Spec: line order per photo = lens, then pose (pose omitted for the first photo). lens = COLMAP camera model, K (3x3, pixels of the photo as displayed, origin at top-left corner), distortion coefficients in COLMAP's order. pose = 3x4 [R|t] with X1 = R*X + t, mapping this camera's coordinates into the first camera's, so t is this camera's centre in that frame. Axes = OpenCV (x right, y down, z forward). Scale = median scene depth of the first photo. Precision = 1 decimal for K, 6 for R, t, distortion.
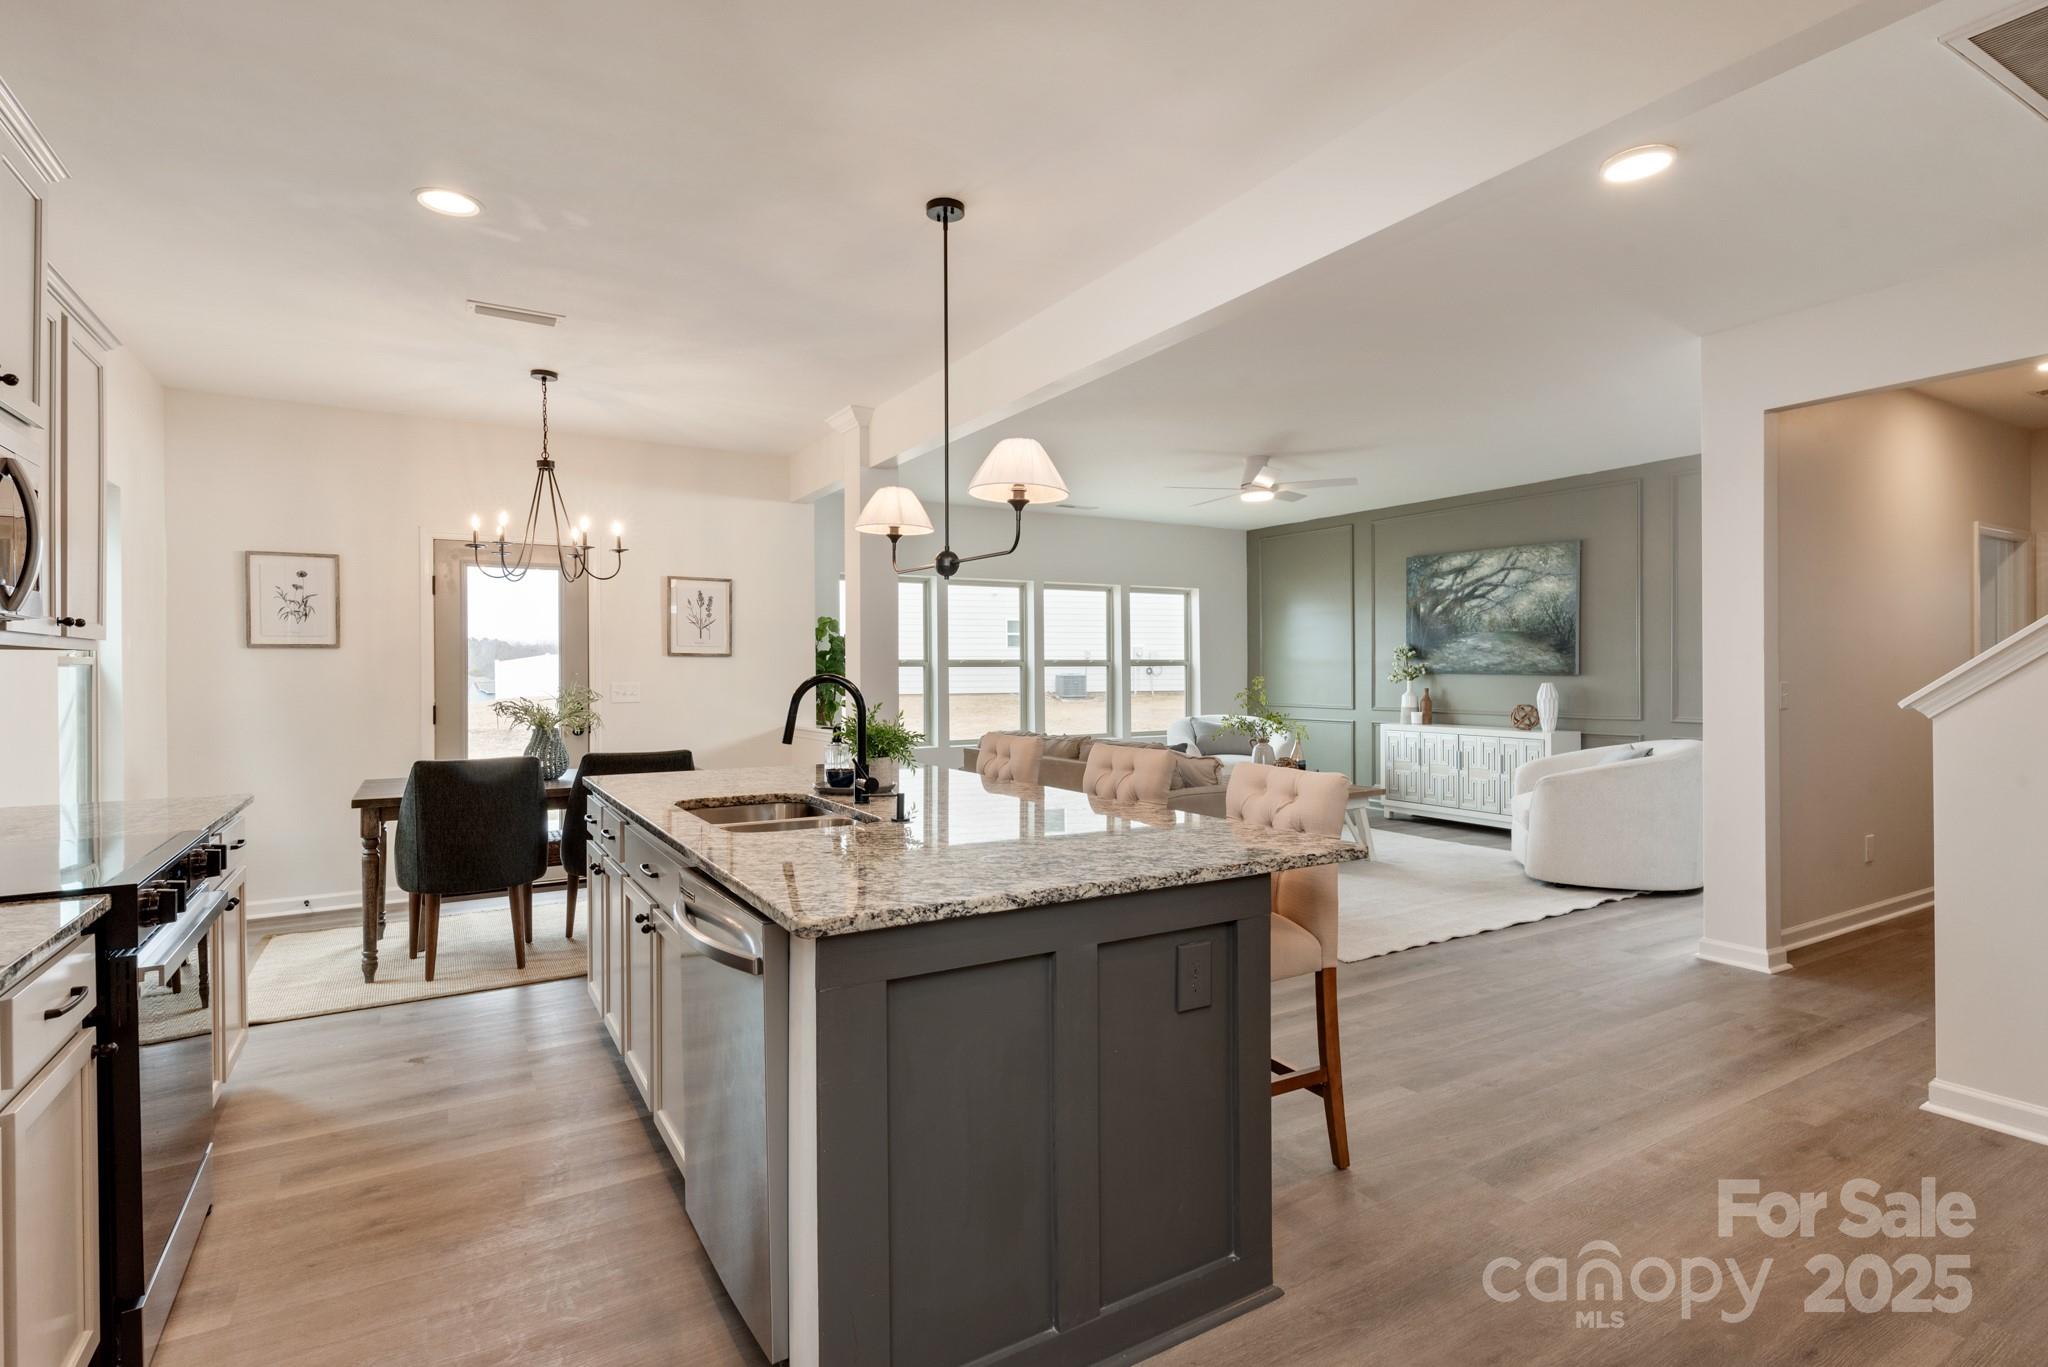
lens RADIAL K [[1007.1, 0, 1024.0], [0, 1007.1, 683.5], [0, 0, 1]] dist [-0.001129, 0.000073]
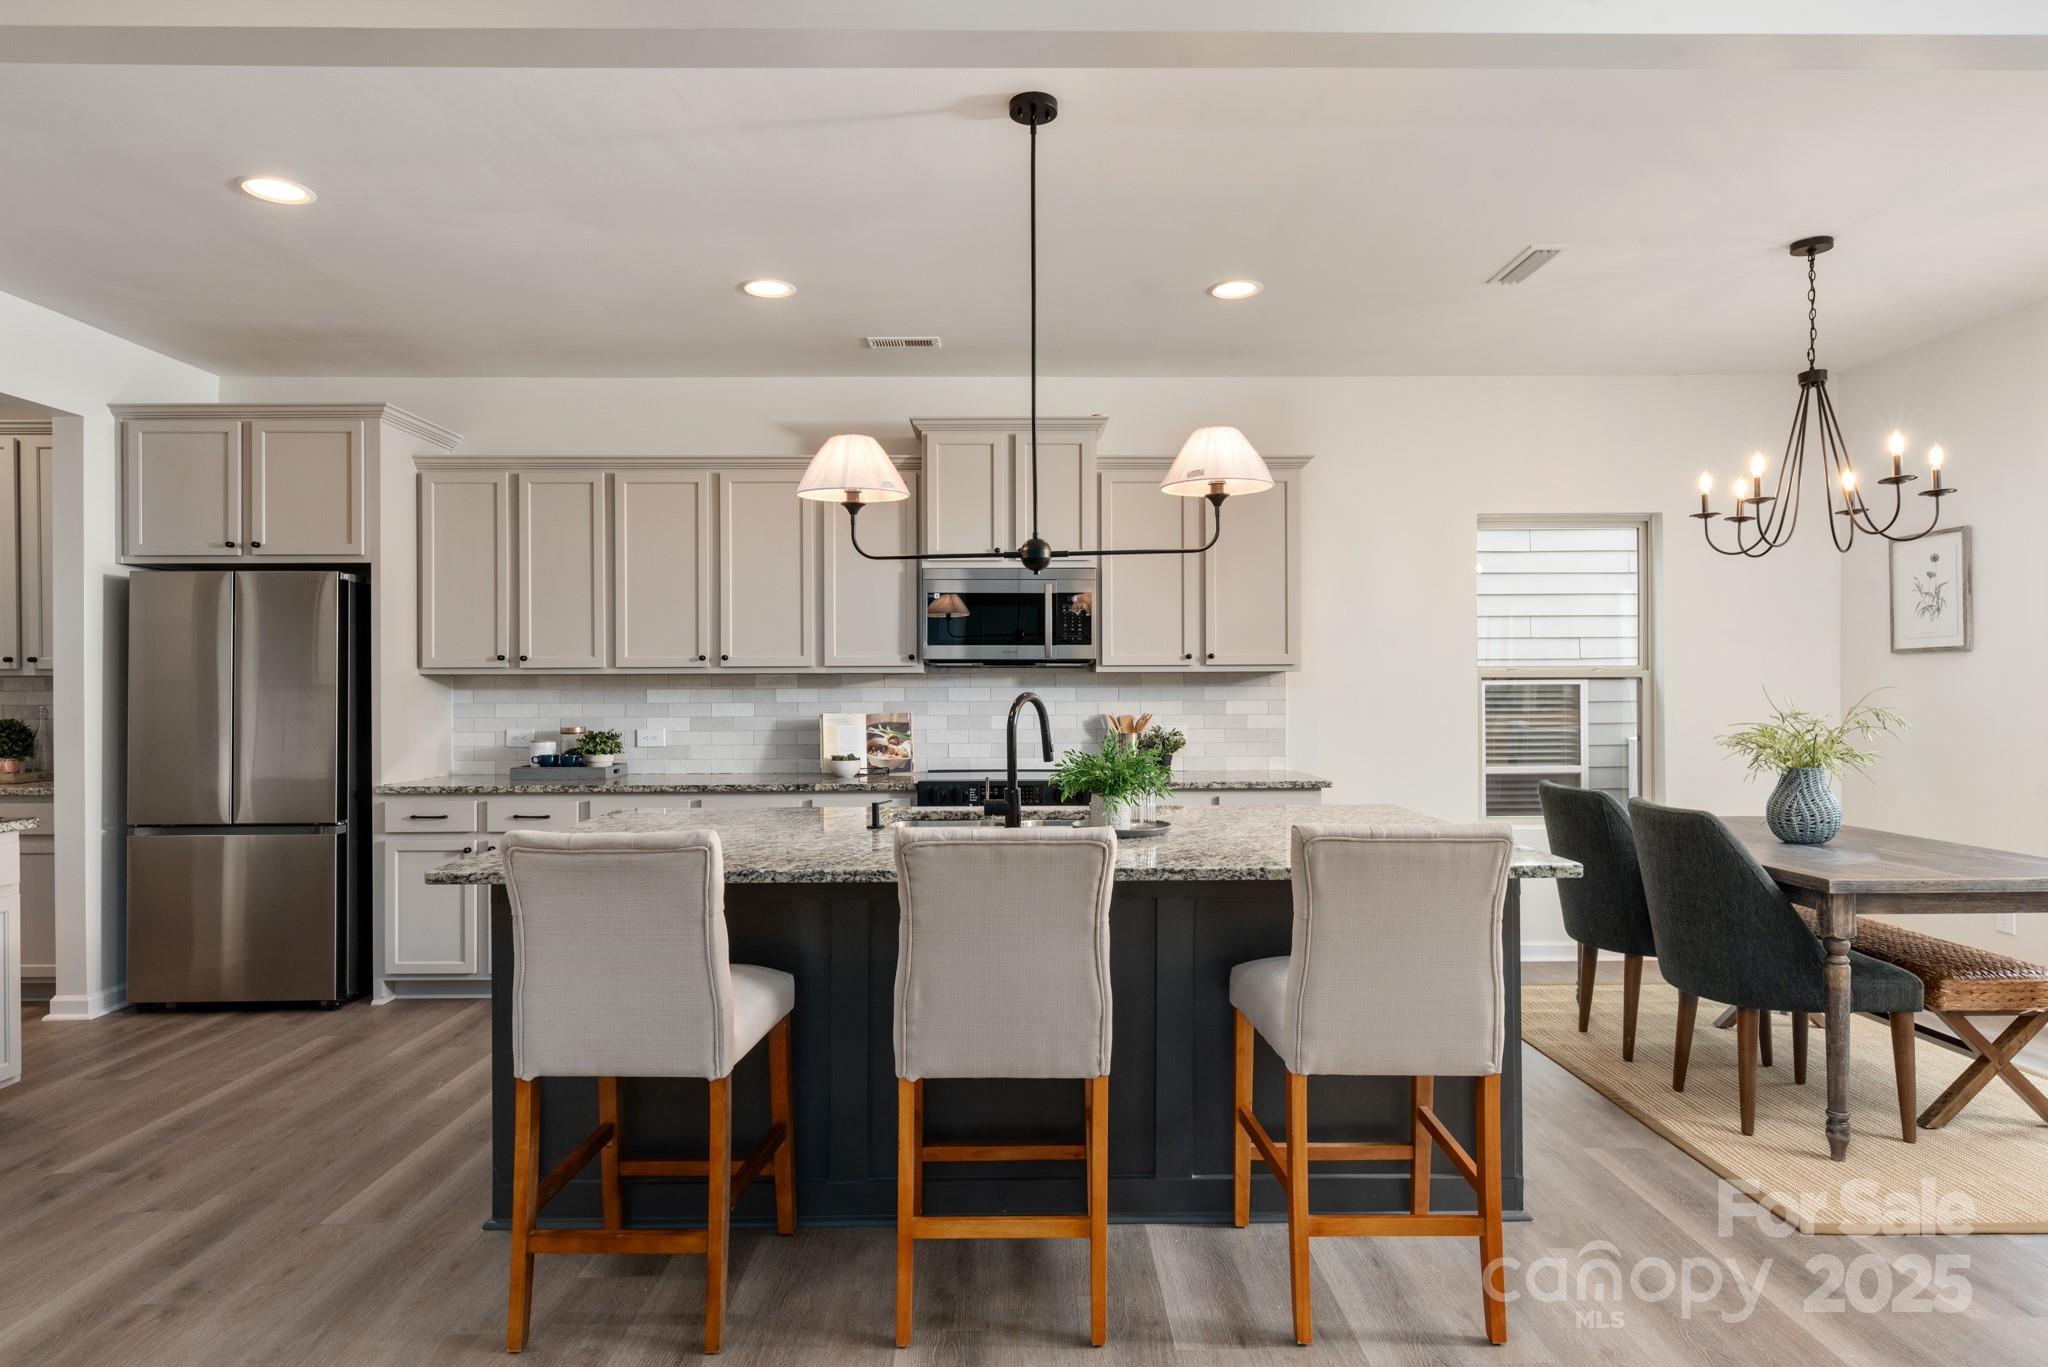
lens RADIAL K [[1152.4, 0, 1022.8], [0, 1152.4, 689.3], [0, 0, 1]] dist [0.000938, -0.000646]
pose [[-0.497178, 0.008099, -0.867611, 0.474793], [-0.003929, 0.999925, 0.011586, -0.016130], [0.867640, 0.009169, -0.497109, 0.955418]]
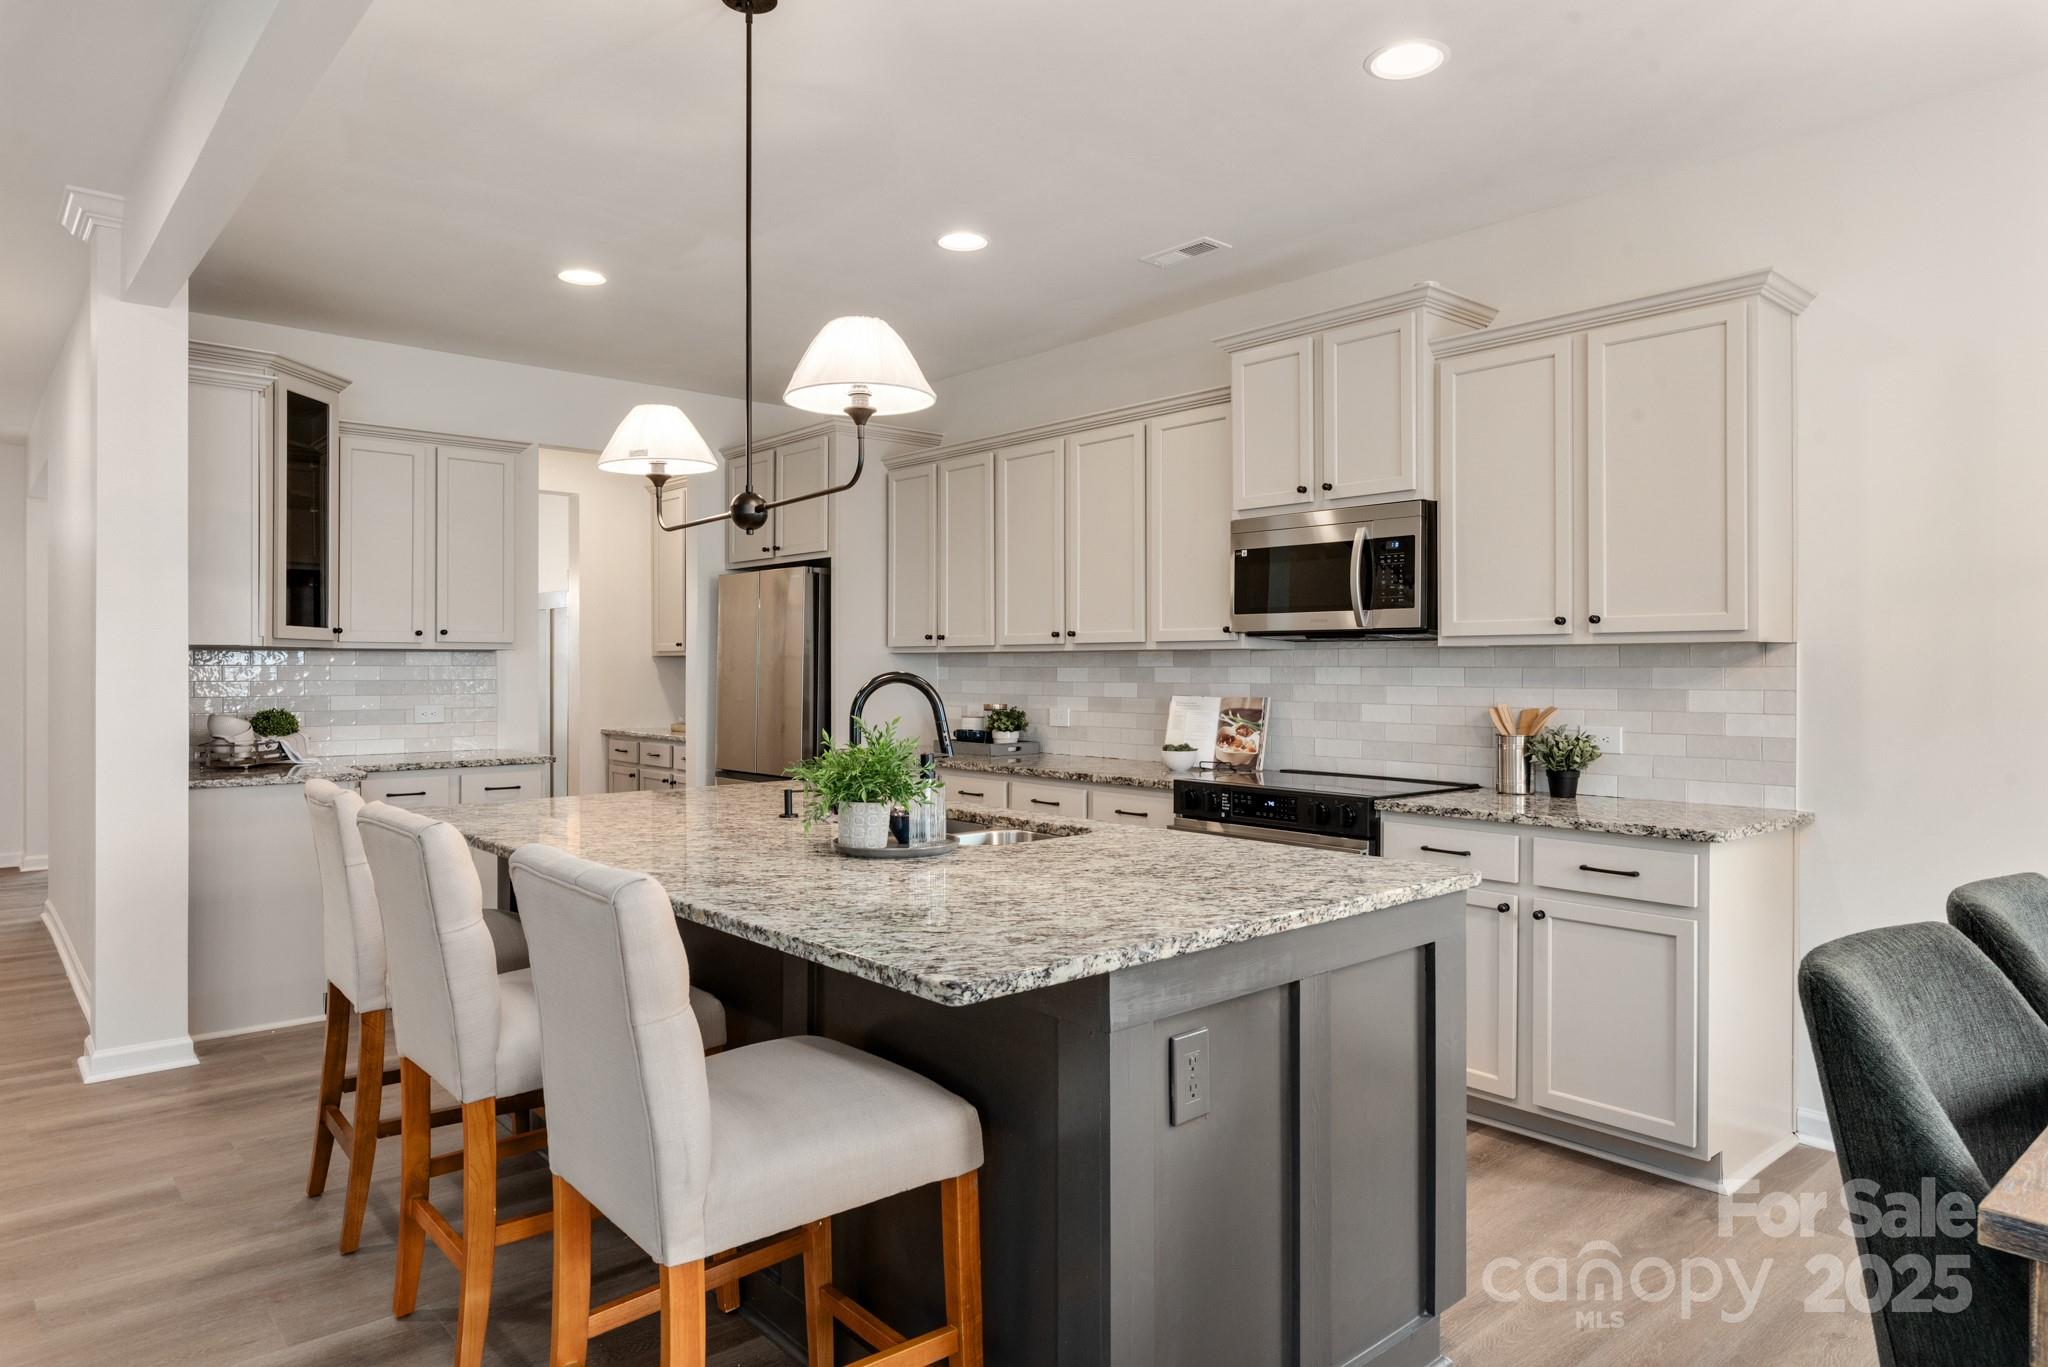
lens RADIAL K [[1246.2, 0, 1024.0], [0, 1246.2, 683.5], [0, 0, 1]] dist [-0.008149, -0.001197]
pose [[-0.982930, 0.006850, -0.183851, -0.072554], [0.002106, 0.999660, 0.025984, -0.017117], [0.183966, 0.025153, -0.982611, 1.237598]]
